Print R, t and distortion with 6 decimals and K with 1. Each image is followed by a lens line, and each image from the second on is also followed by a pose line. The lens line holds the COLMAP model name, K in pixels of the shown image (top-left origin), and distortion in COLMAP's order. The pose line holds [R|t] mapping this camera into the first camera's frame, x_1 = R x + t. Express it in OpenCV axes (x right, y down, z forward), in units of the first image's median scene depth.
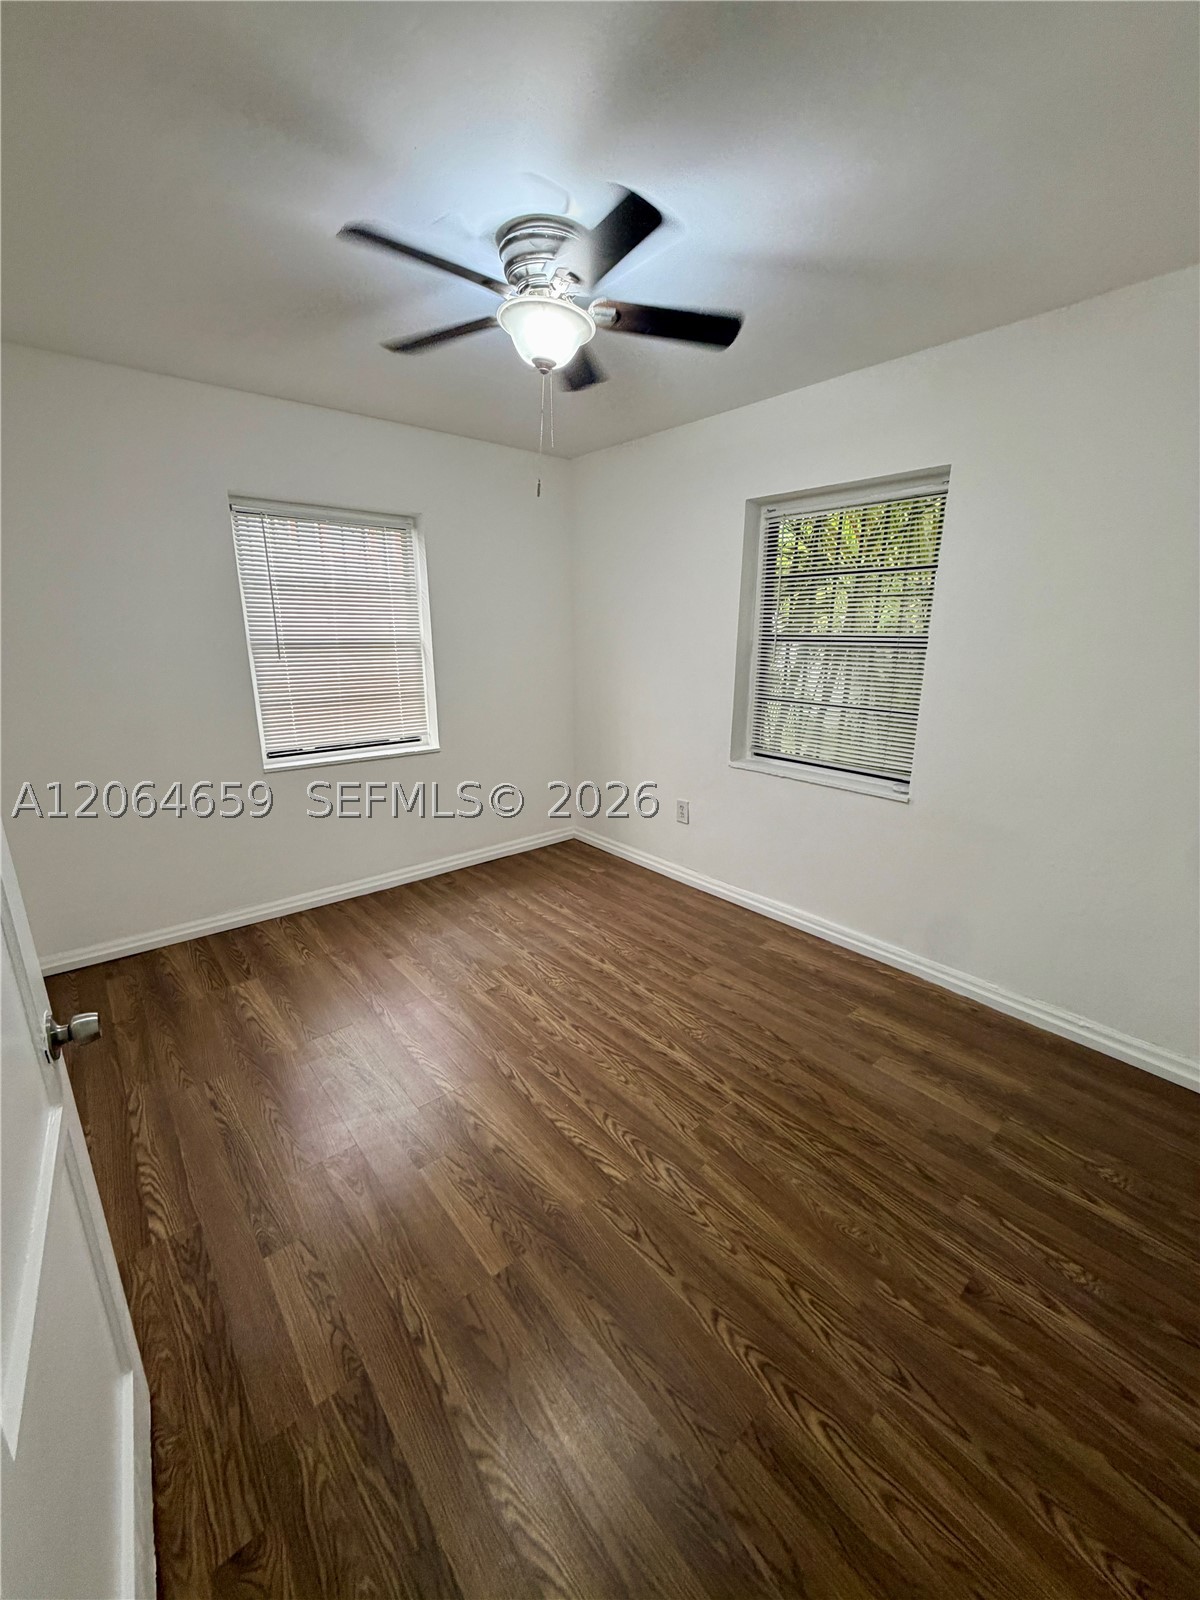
lens RADIAL K [[641.8, 0, 595.8], [0, 641.8, 802.6], [0, 0, 1]] dist [-0.000240, 0.000372]
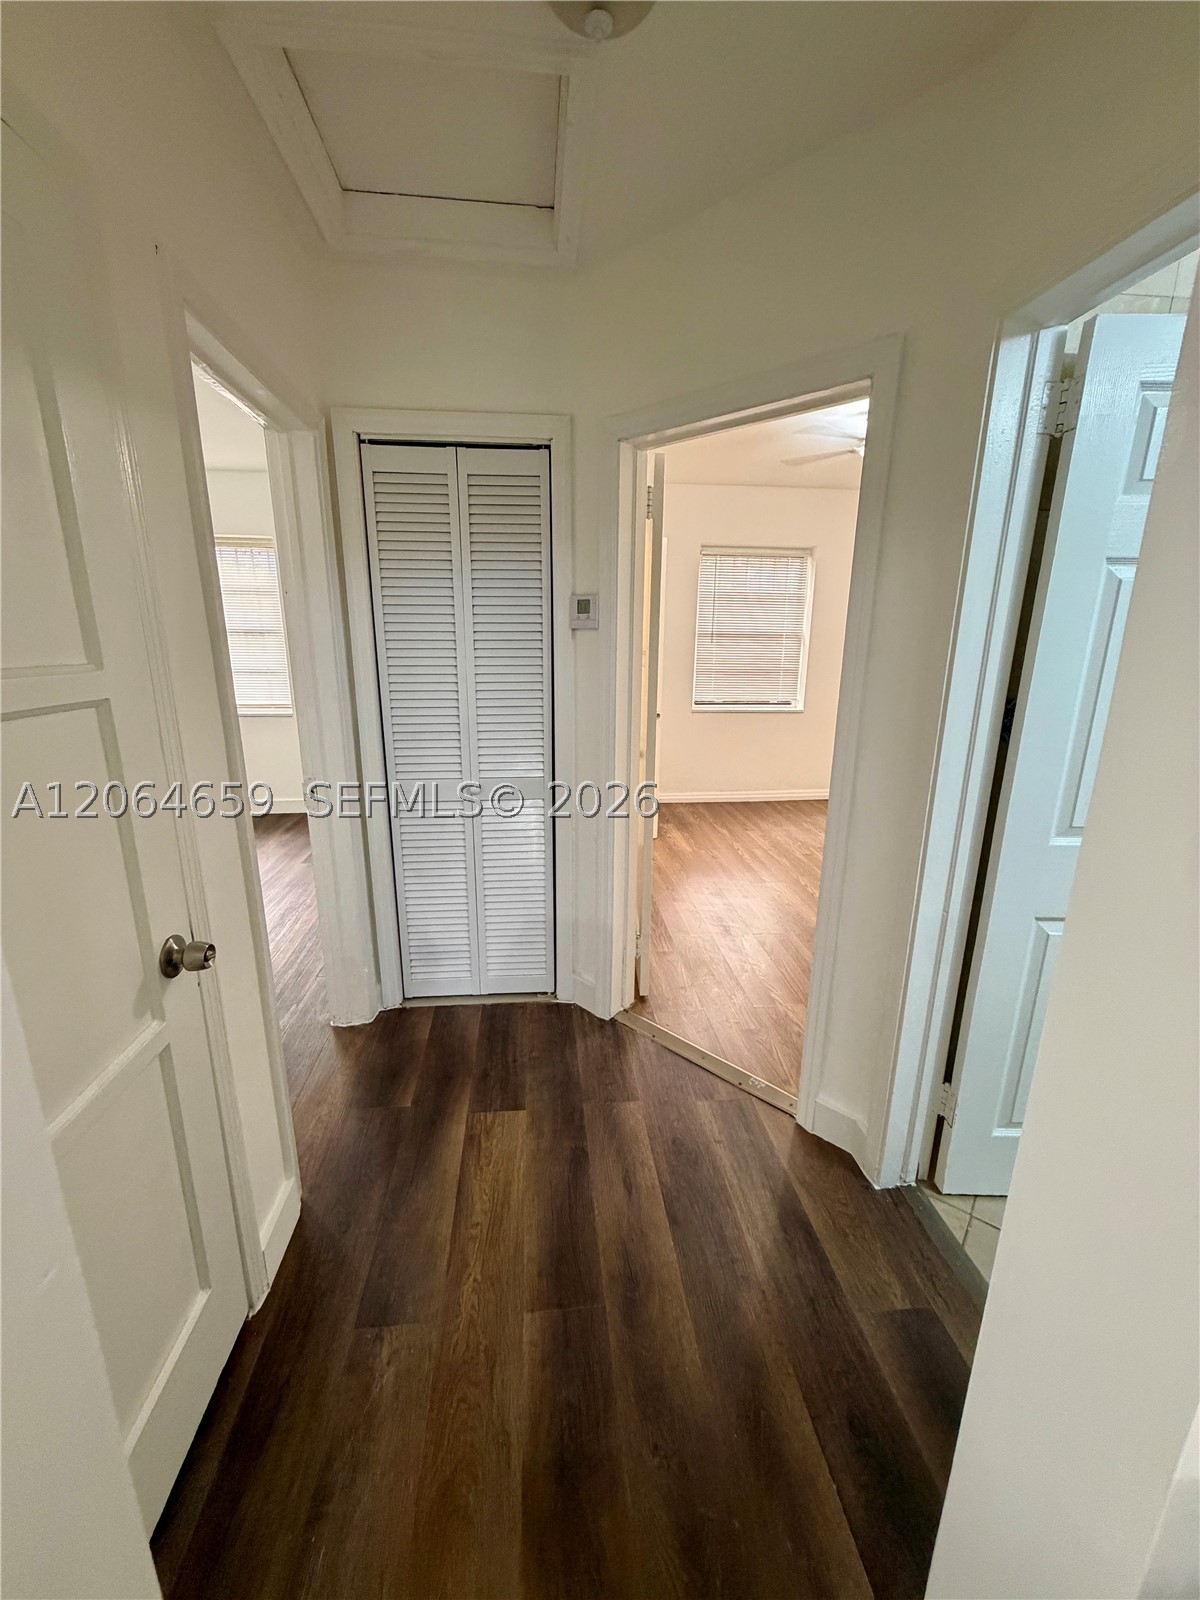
lens RADIAL K [[641.8, 0, 598.3], [0, 641.8, 793.6], [0, 0, 1]] dist [-0.000240, 0.000372]
pose [[0.833276, 0.146918, -0.532978, 0.185107], [-0.153540, 0.987618, 0.032192, 0.139081], [0.531108, 0.055009, 0.845517, -0.490428]]
